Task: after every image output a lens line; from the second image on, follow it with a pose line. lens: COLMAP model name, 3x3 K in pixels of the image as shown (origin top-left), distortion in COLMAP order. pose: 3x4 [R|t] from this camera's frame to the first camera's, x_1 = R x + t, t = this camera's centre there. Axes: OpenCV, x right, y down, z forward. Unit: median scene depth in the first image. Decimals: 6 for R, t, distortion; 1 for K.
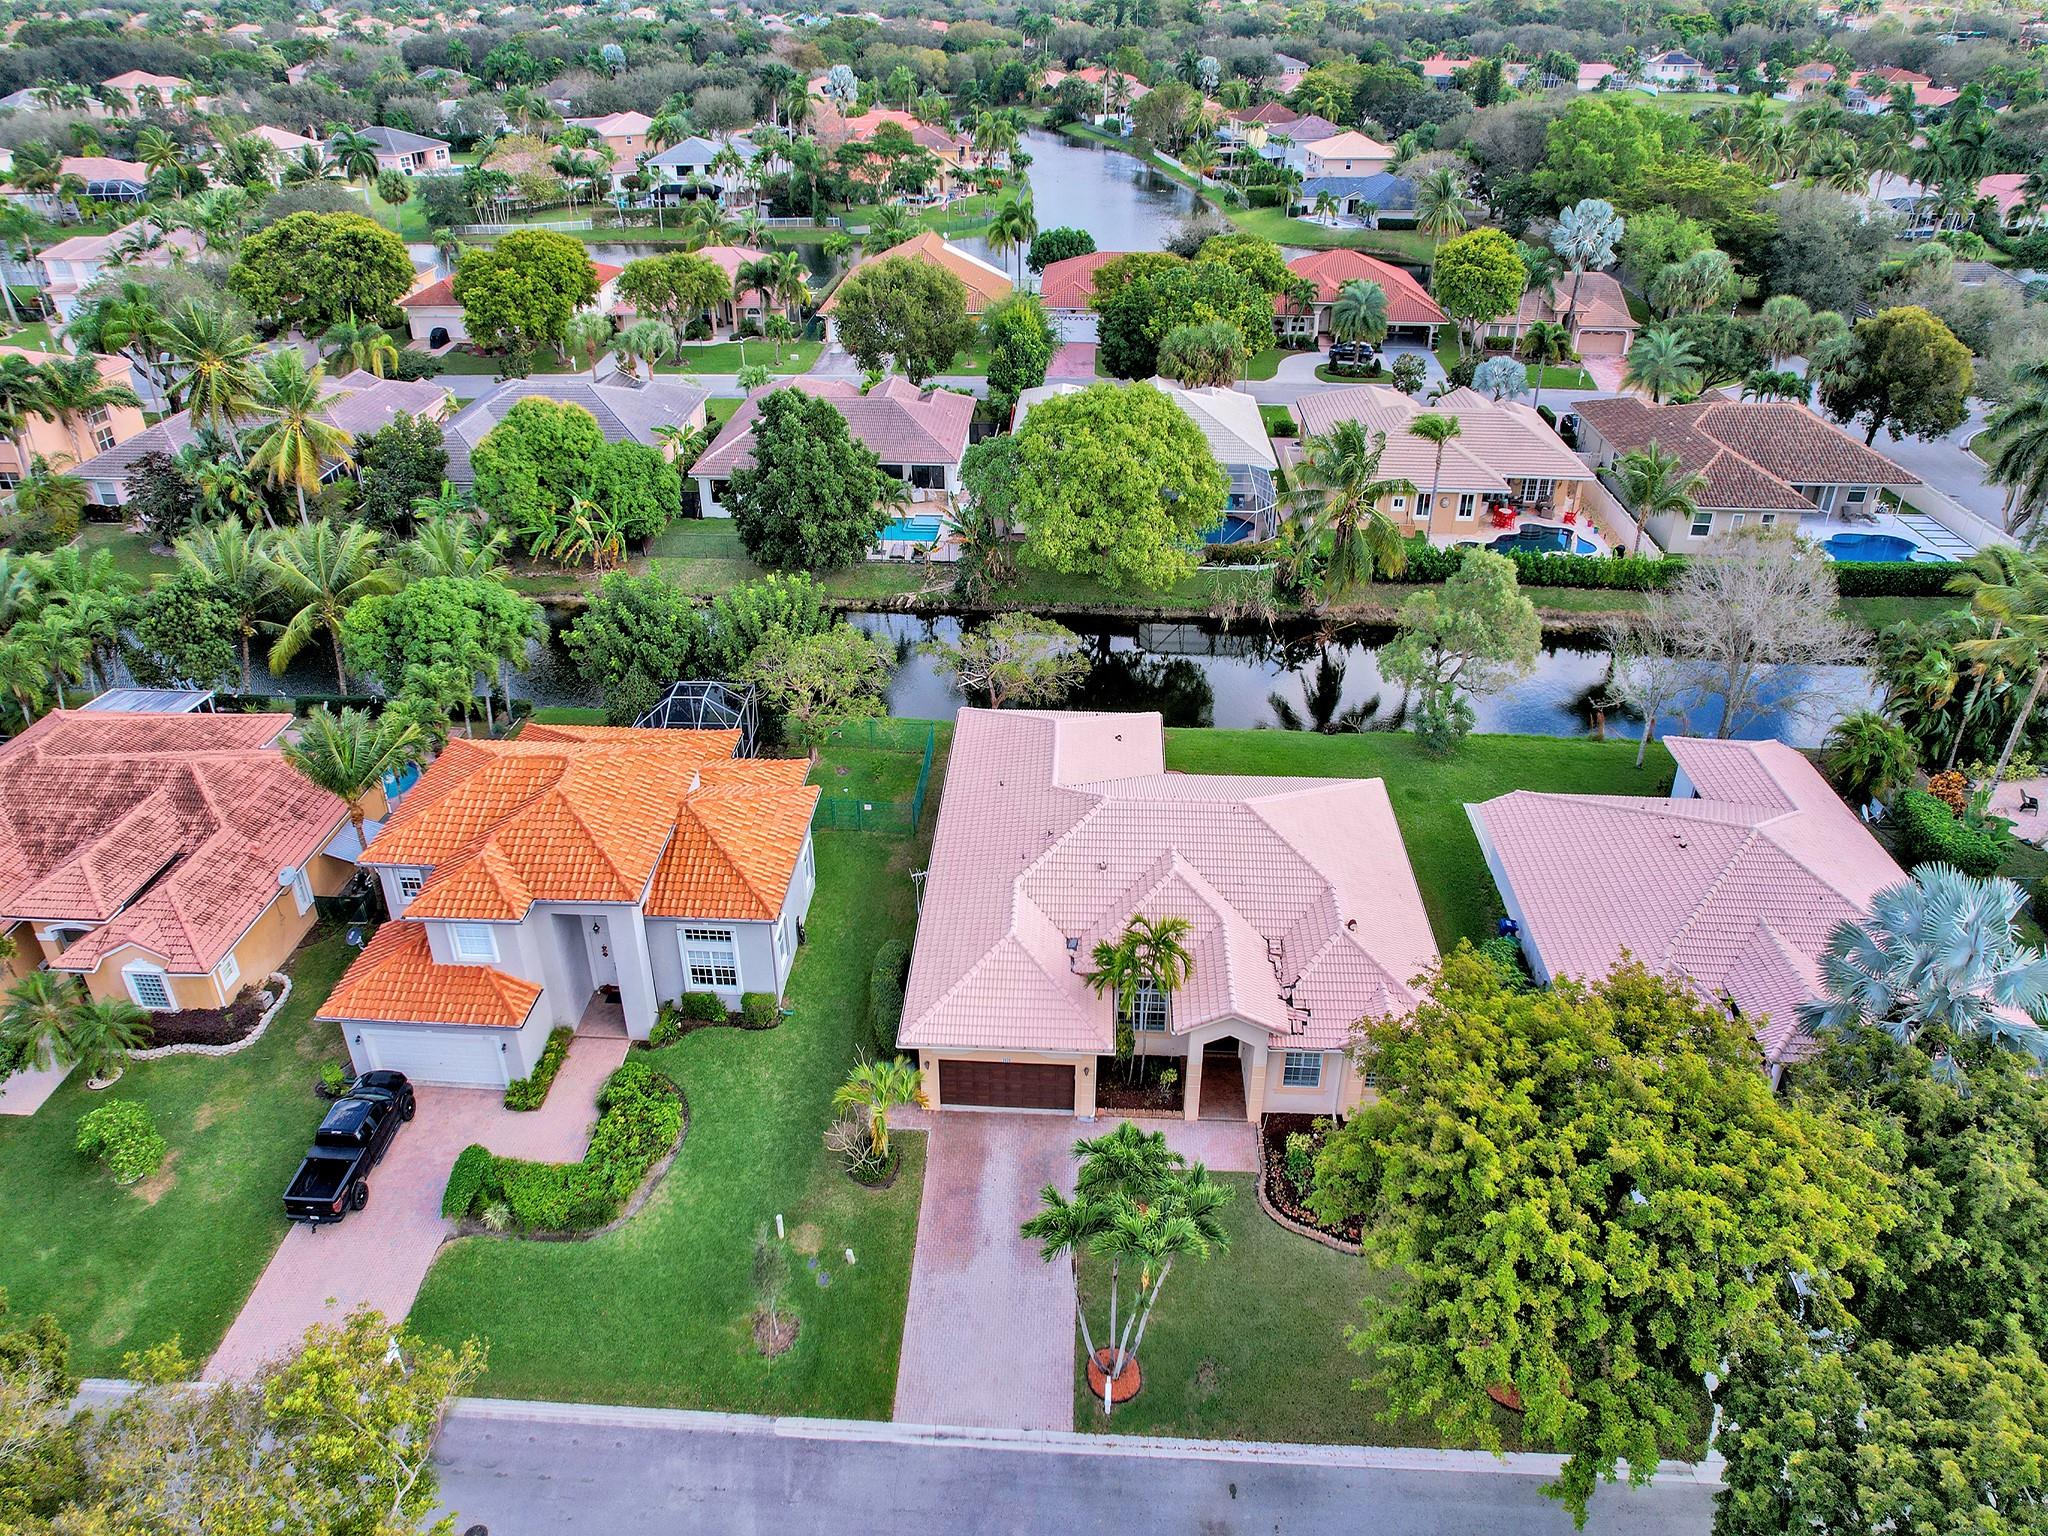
lens RADIAL K [[1240.9, 0, 1024.0], [0, 1240.9, 768.0], [0, 0, 1]] dist [-0.054239, 0.036515]
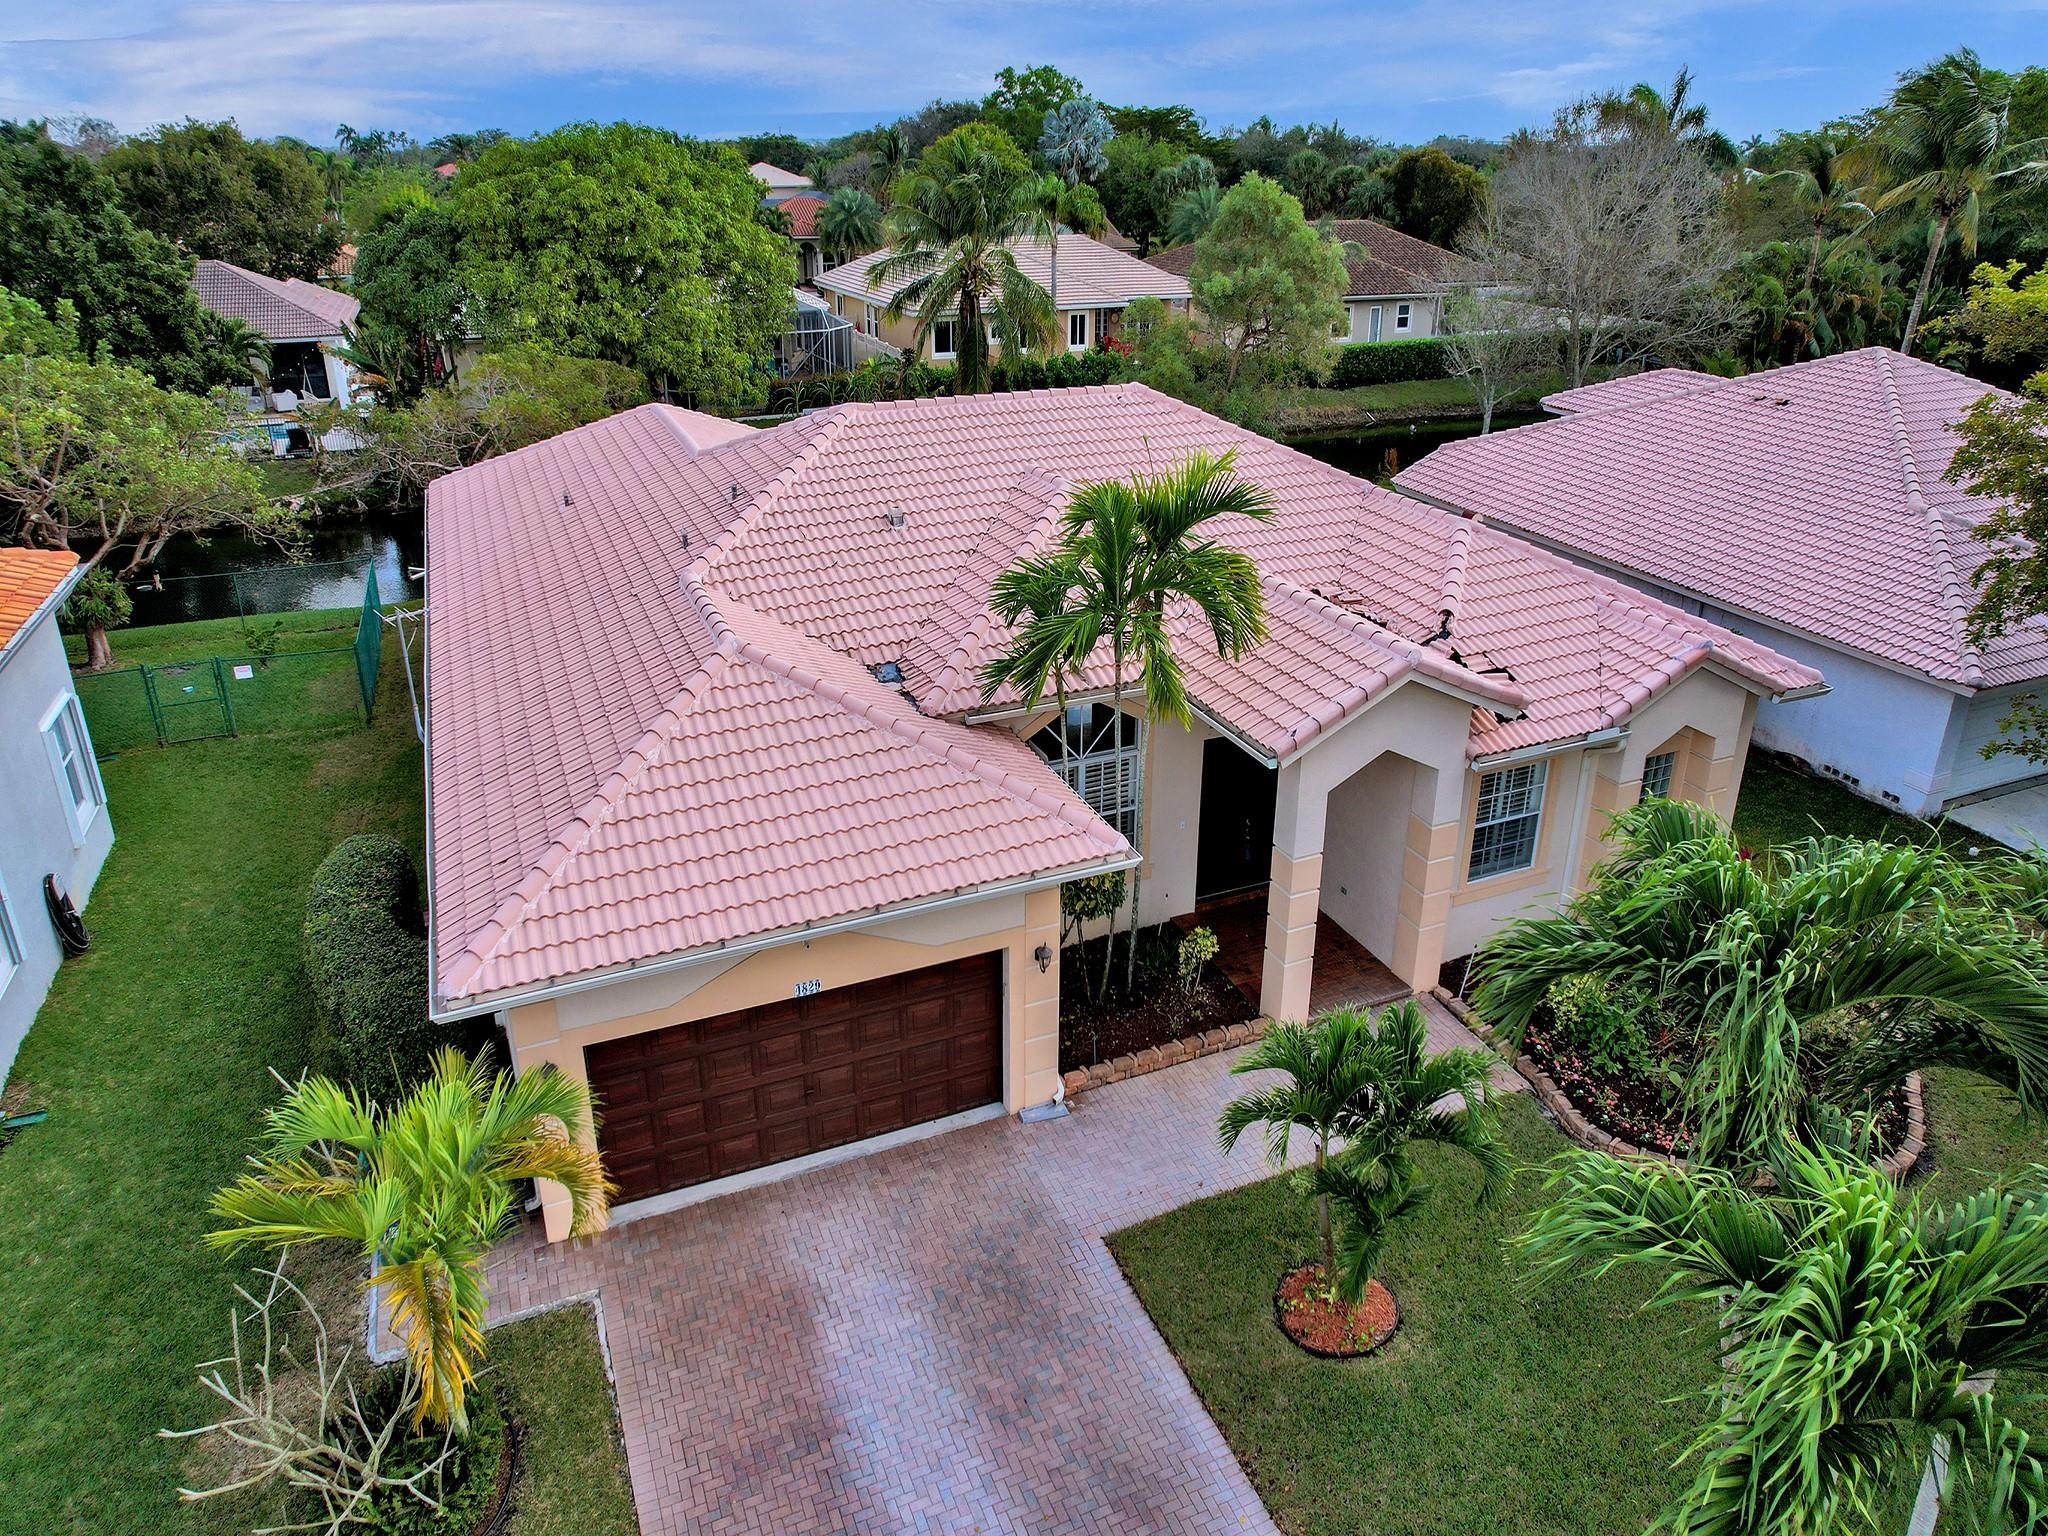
lens RADIAL K [[1249.1, 0, 1033.6], [0, 1249.1, 743.5], [0, 0, 1]] dist [-0.055466, 0.040350]
pose [[0.889601, -0.165860, 0.425559, -0.087787], [0.226616, 0.969245, -0.095965, 0.214537], [-0.396554, 0.181809, 0.899828, 0.659418]]
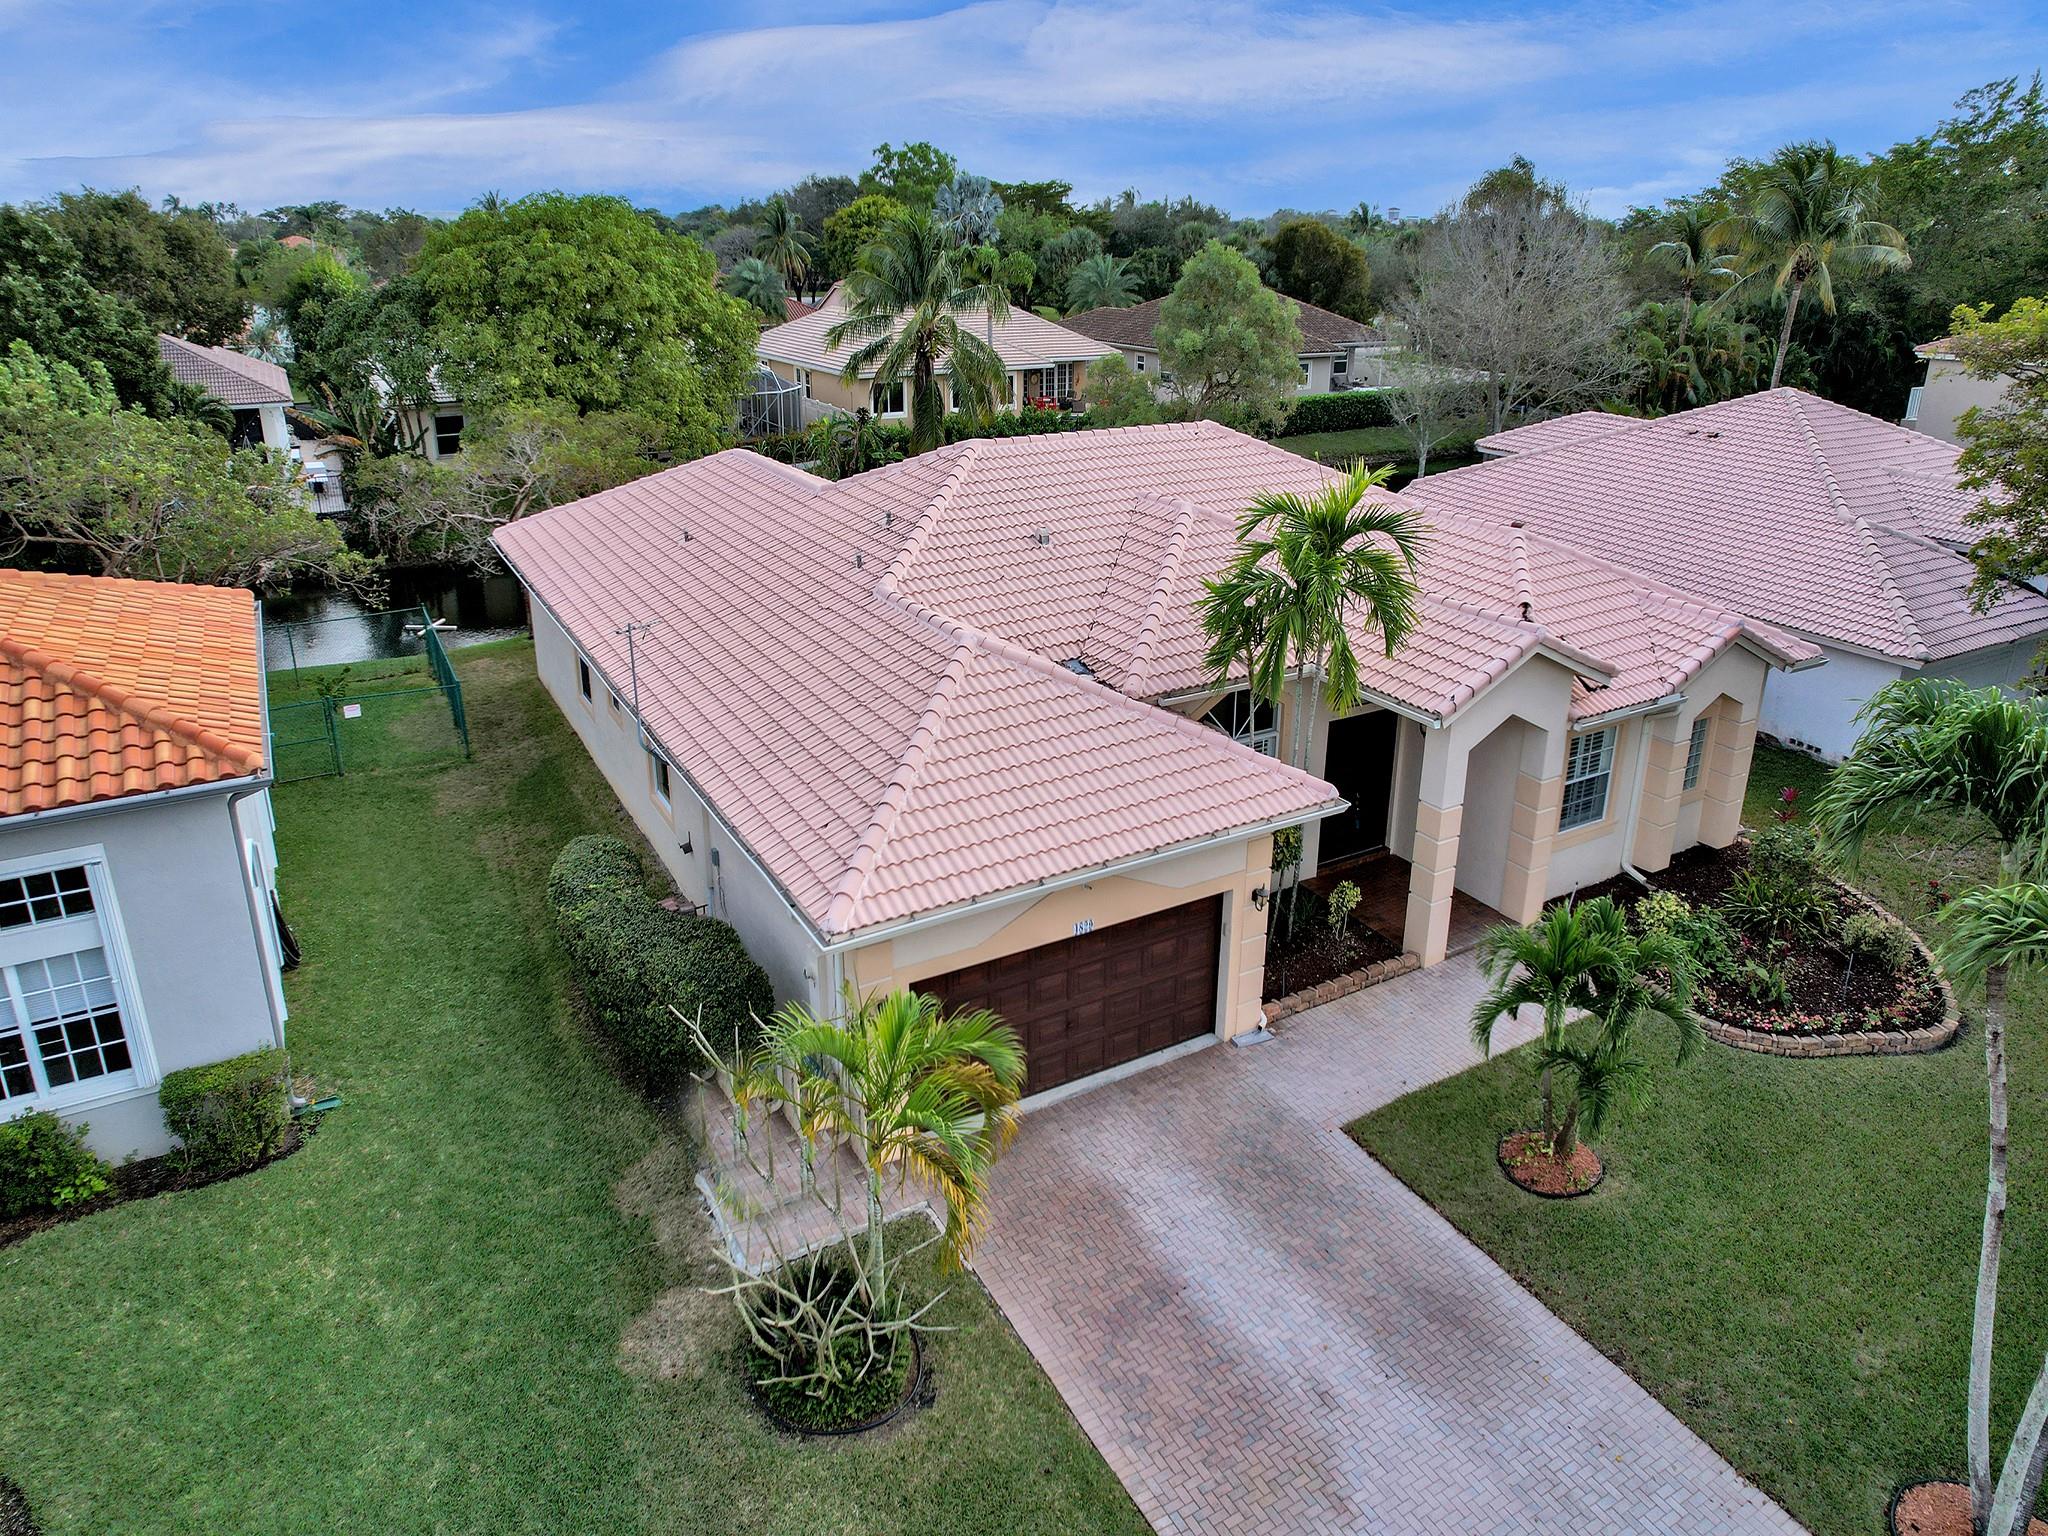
lens RADIAL K [[1240.9, 0, 1024.0], [0, 1240.9, 768.0], [0, 0, 1]] dist [-0.054239, 0.036515]
pose [[0.832939, -0.188349, 0.520324, -0.208718], [0.278455, 0.955232, -0.099975, 0.218328], [-0.478200, 0.228160, 0.848097, 0.668873]]
